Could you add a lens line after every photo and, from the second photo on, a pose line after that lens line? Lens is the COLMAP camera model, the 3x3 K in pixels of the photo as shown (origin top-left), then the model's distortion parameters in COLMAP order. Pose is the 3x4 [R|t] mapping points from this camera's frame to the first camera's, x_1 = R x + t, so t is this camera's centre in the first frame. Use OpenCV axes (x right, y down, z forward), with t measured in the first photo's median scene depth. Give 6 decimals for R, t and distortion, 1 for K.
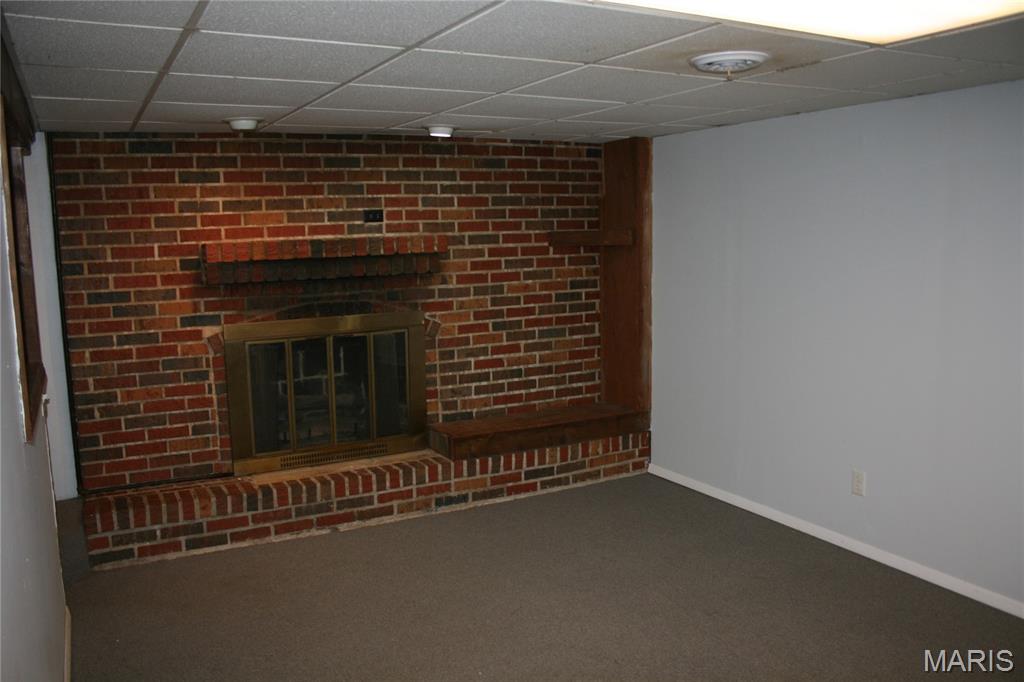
lens RADIAL K [[835.7, 0, 511.1], [0, 835.7, 337.0], [0, 0, 1]] dist [-0.131711, 0.076302]
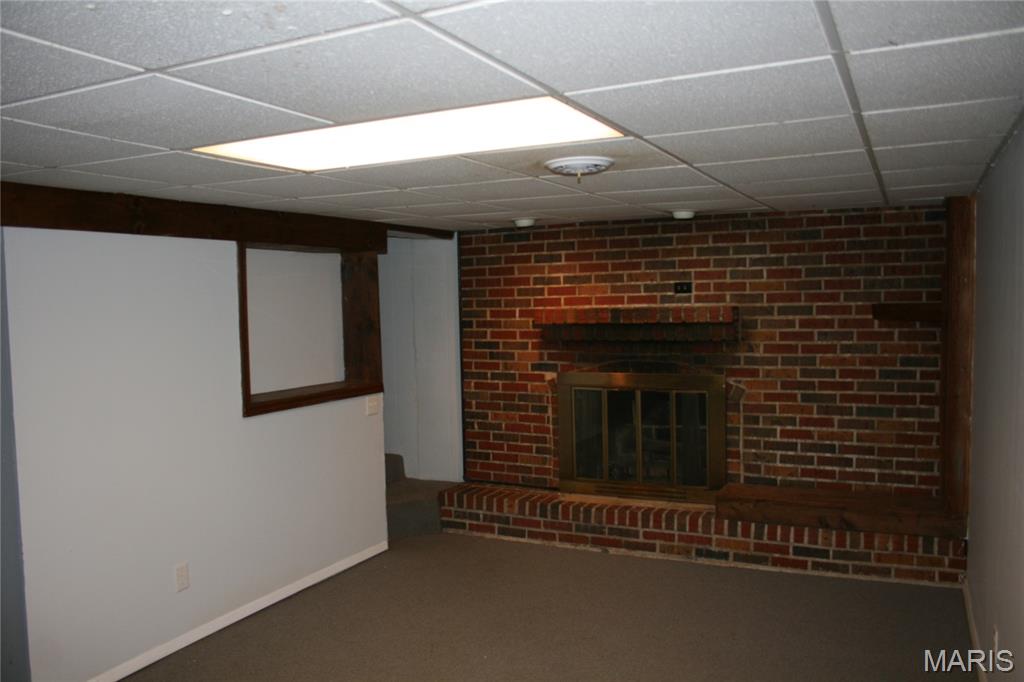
lens RADIAL K [[835.7, 0, 512.3], [0, 835.7, 342.8], [0, 0, 1]] dist [-0.131711, 0.076302]
pose [[0.597986, 0.053266, -0.799734, 0.612811], [-0.095676, 0.995399, -0.005242, -0.043708], [0.795775, 0.079650, 0.600331, 0.144921]]
